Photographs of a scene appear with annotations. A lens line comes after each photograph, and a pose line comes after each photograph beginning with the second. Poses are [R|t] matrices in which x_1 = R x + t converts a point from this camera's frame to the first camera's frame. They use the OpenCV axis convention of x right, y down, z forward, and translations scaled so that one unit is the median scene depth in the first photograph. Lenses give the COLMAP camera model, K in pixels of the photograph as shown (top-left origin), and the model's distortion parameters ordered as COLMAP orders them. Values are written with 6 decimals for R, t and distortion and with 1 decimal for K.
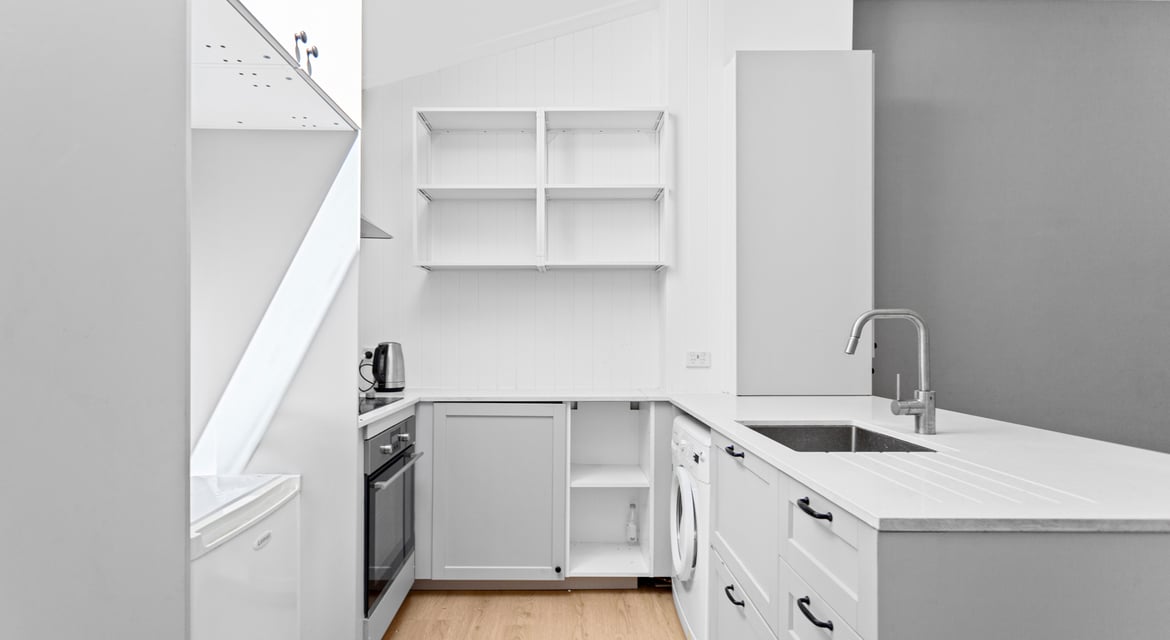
lens RADIAL K [[584.9, 0, 585.0], [0, 584.9, 320.0], [0, 0, 1]] dist [-0.000248, 0.000003]
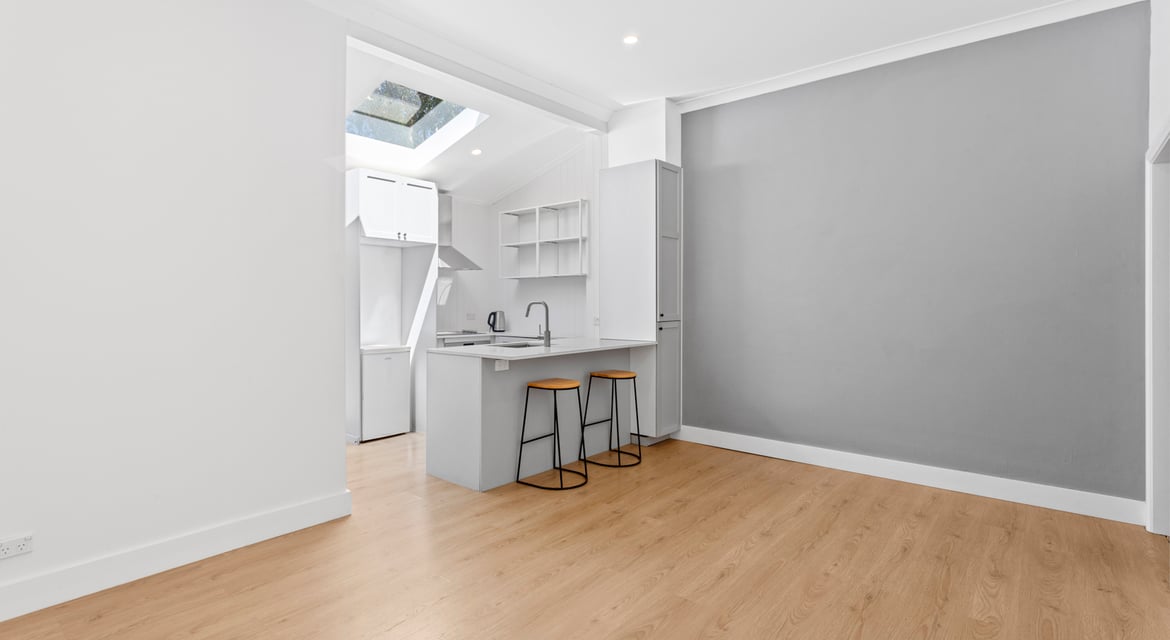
lens RADIAL K [[563.6, 0, 584.2], [0, 563.6, 302.3], [0, 0, 1]] dist [0.000576, 0.000026]
pose [[0.742389, 0.002677, -0.669964, 1.453816], [0.007324, 0.999900, 0.012112, -0.022342], [0.669929, -0.013898, 0.742295, -0.463014]]
